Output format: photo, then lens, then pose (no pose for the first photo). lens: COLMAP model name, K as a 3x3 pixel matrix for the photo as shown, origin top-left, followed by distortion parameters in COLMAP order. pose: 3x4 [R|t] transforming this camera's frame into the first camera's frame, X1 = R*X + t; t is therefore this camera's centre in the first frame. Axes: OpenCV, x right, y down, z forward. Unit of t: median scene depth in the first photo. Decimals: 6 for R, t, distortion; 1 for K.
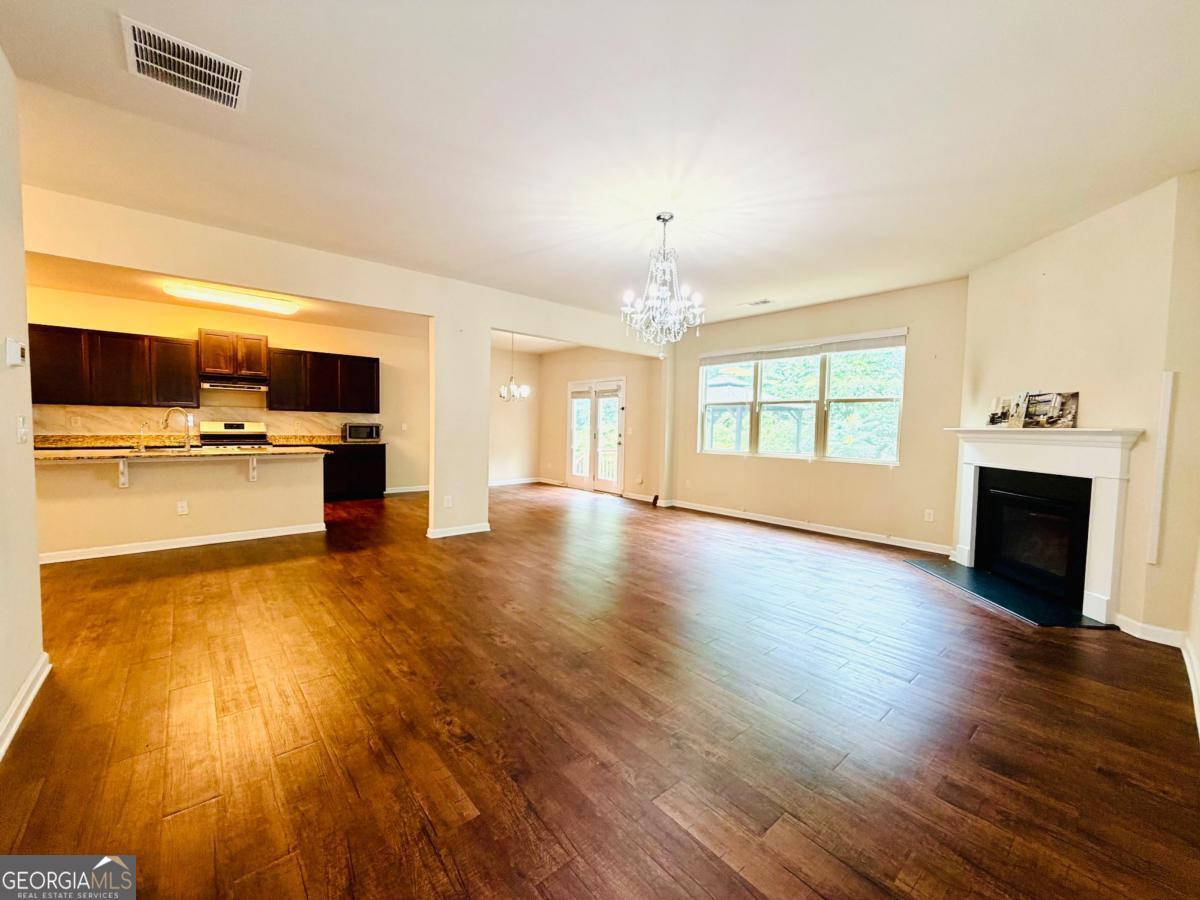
lens RADIAL K [[482.5, 0, 604.2], [0, 482.5, 452.9], [0, 0, 1]] dist [-0.000254, -0.000170]
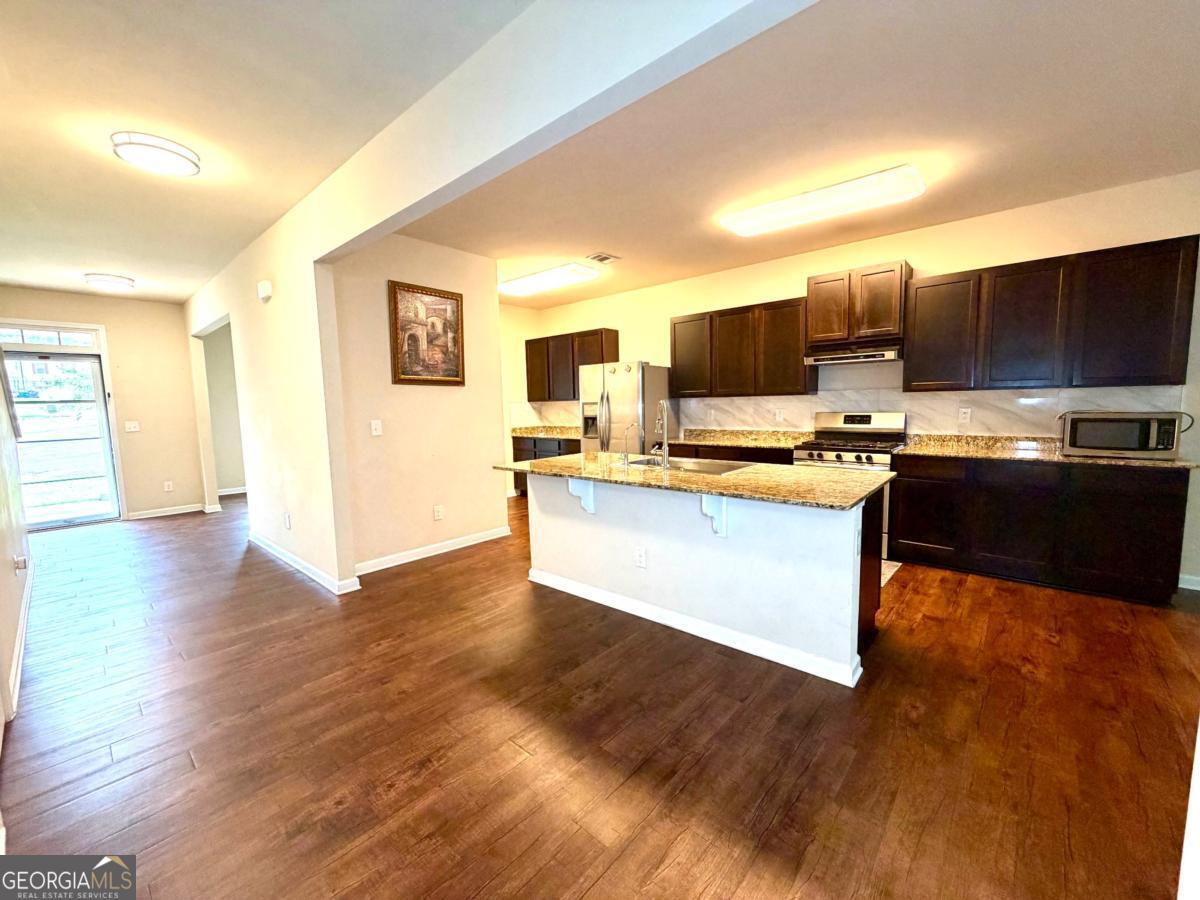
lens RADIAL K [[482.5, 0, 604.2], [0, 482.5, 452.9], [0, 0, 1]] dist [-0.000254, -0.000170]
pose [[0.125141, 0.088942, -0.988144, -0.171163], [-0.029277, 0.995871, 0.085930, -0.058556], [0.991707, 0.018176, 0.127228, 0.604818]]
